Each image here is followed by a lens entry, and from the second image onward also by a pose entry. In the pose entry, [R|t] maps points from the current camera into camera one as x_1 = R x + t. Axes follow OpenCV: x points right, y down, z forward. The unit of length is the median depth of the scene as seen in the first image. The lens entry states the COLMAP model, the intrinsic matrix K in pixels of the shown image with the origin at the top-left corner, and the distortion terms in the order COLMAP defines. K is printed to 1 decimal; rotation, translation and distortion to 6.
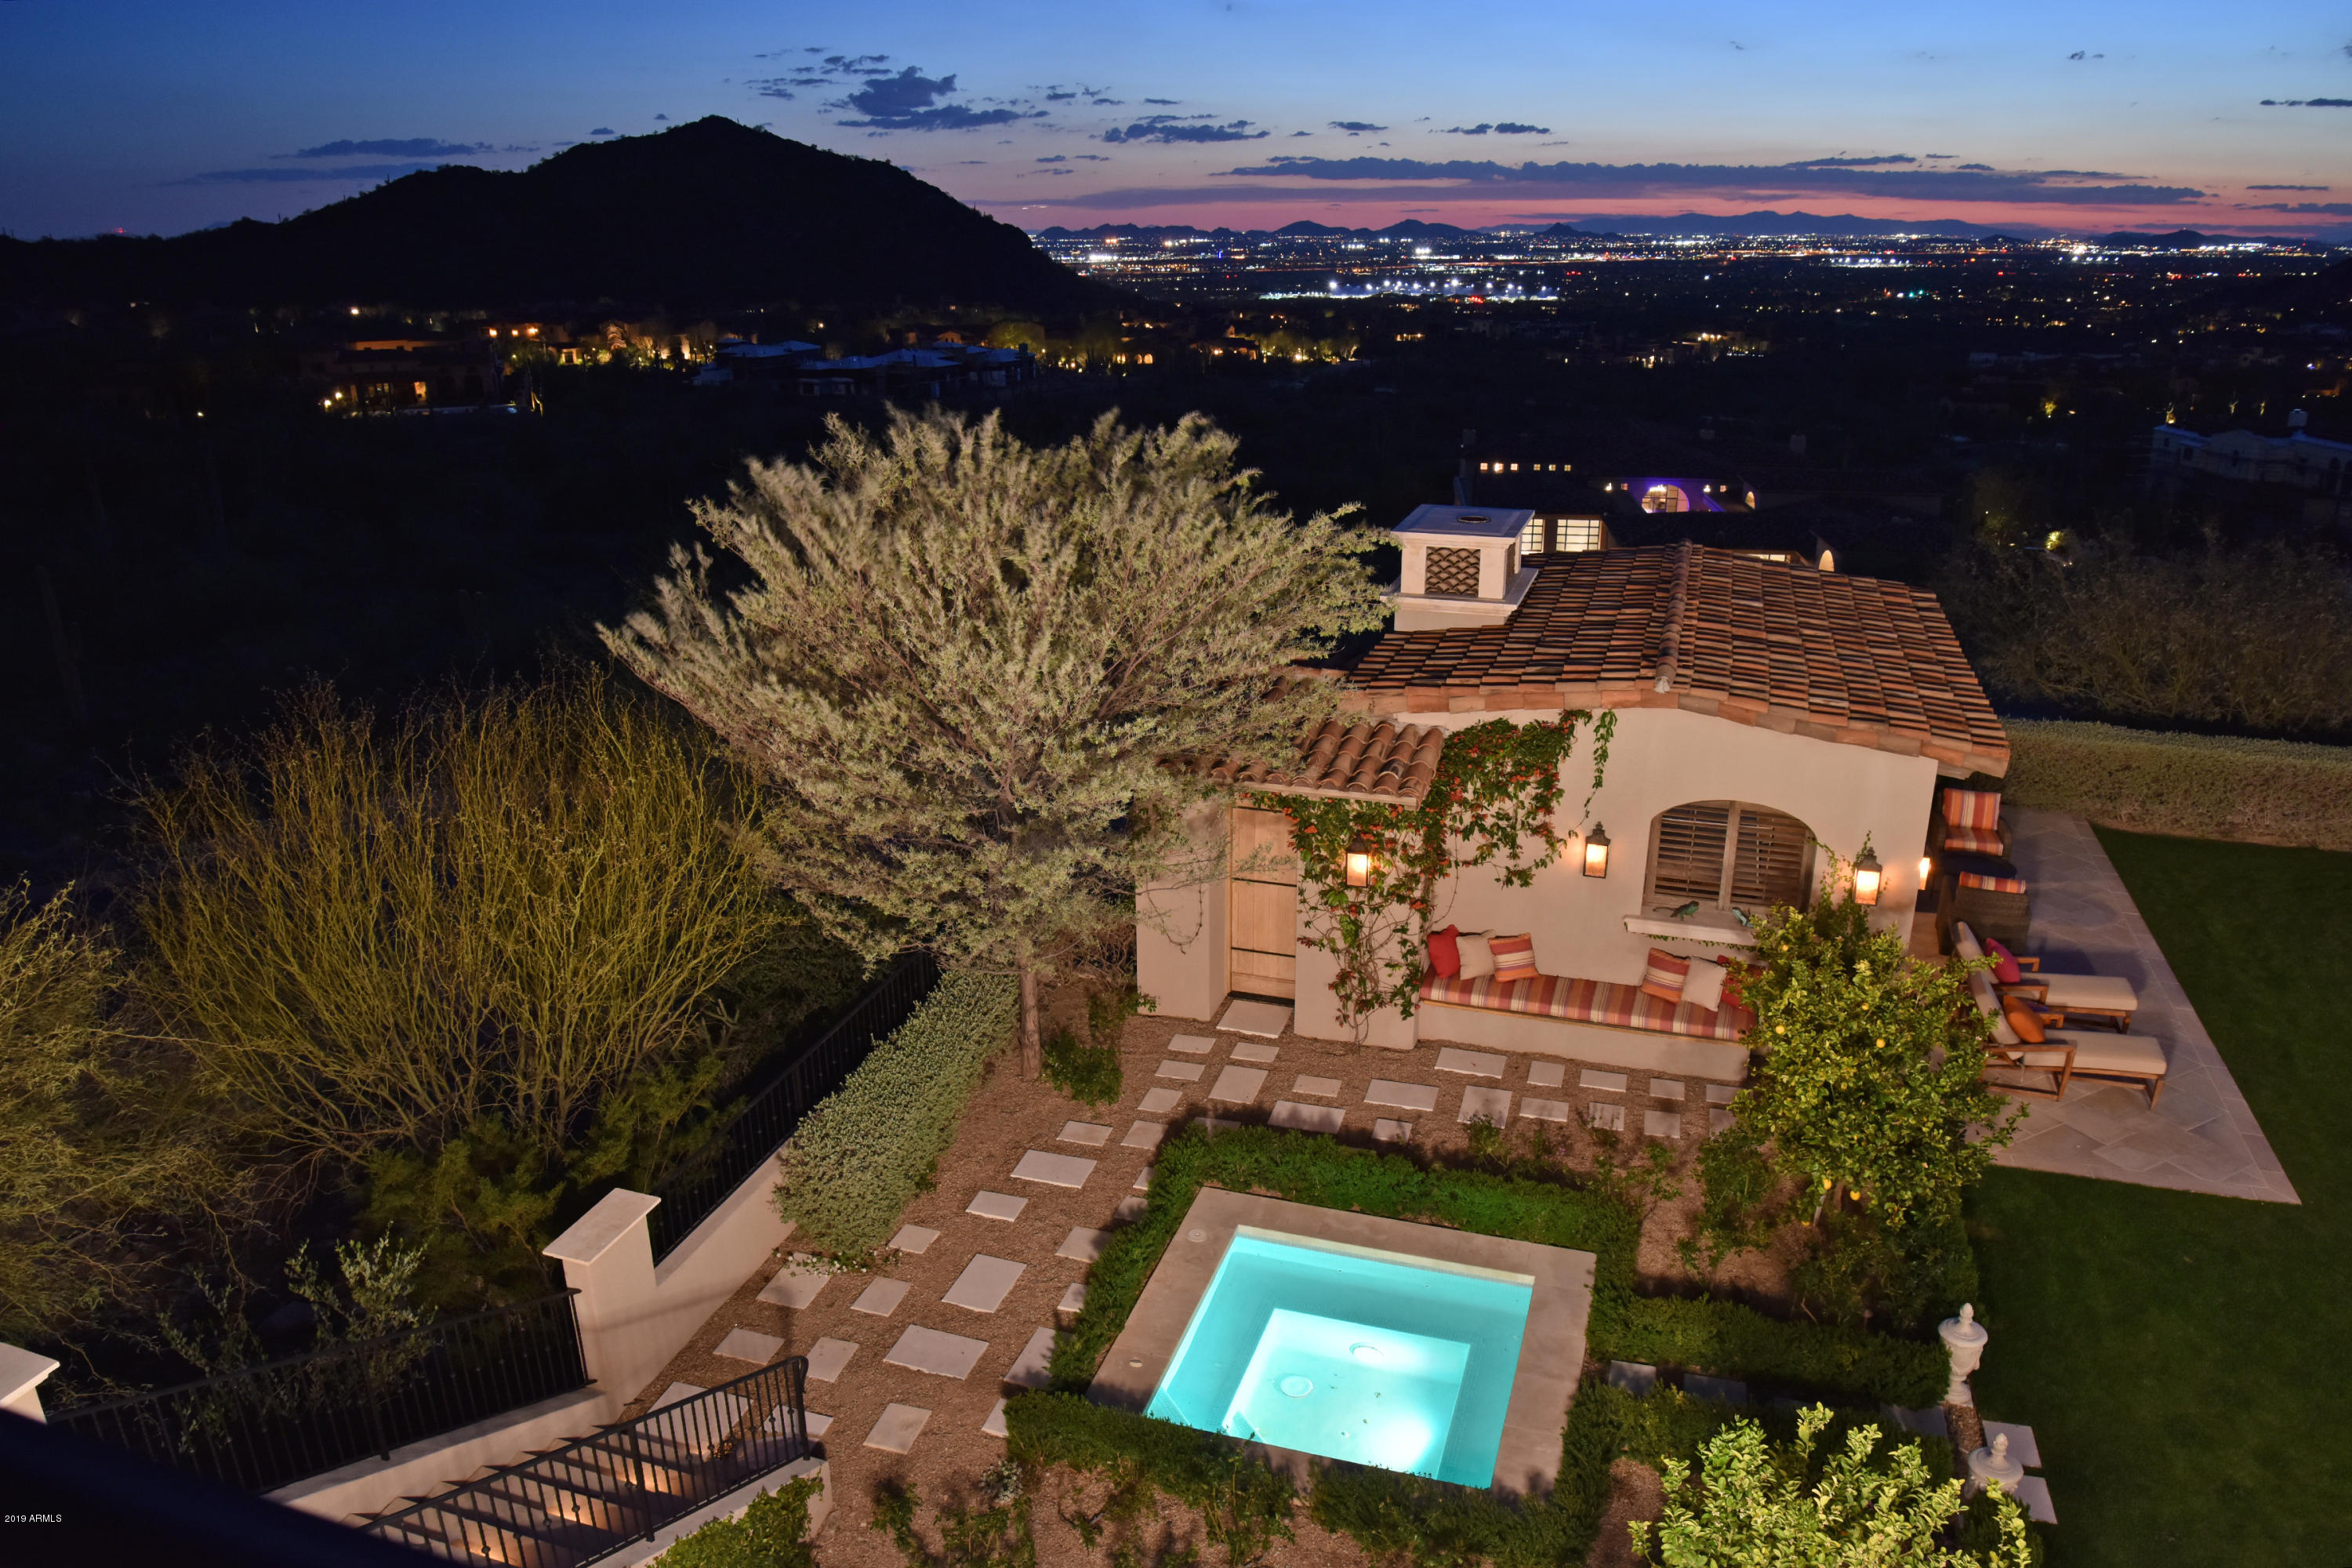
lens RADIAL K [[1552.6, 0, 1176.0], [0, 1552.6, 784.0], [0, 0, 1]] dist [-0.092741, 0.032985]
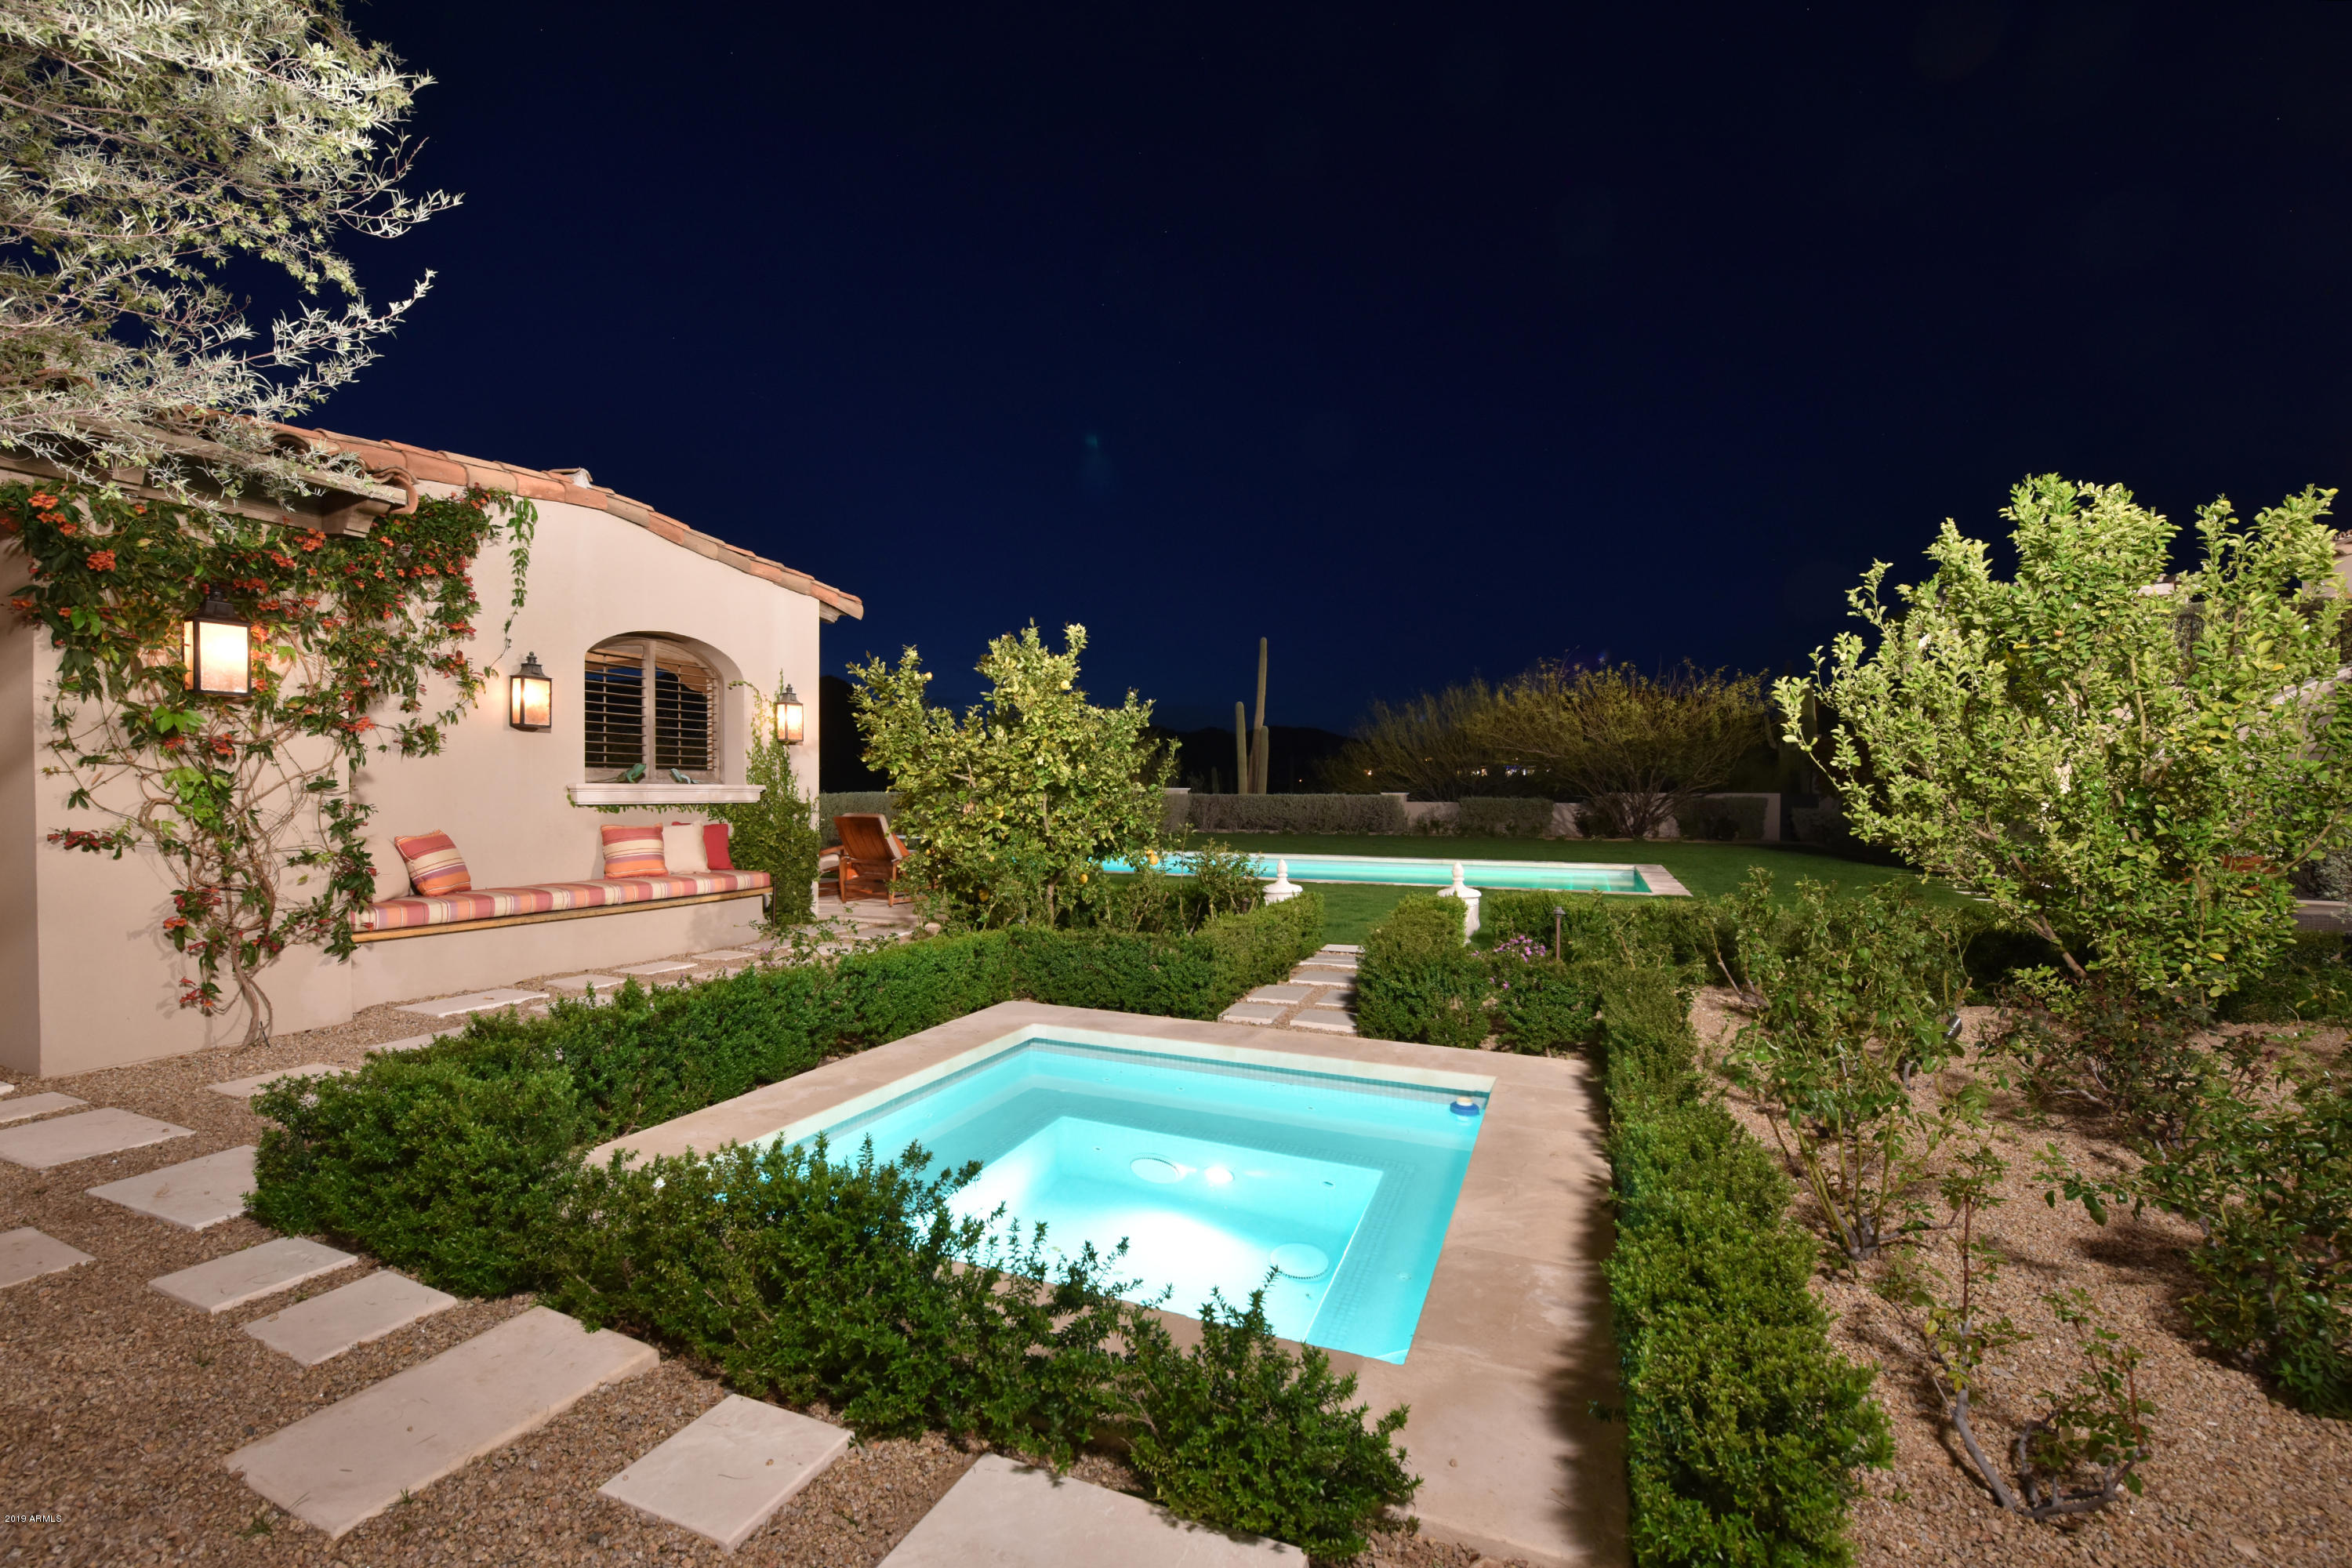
lens RADIAL K [[956.4, 0, 1176.0], [0, 956.4, 784.0], [0, 0, 1]] dist [-0.001836, -0.000094]
pose [[0.086398, -0.005535, 0.996245, -0.171051], [0.345459, 0.938107, -0.024747, 0.208055], [-0.934448, 0.346300, 0.082963, 0.677485]]
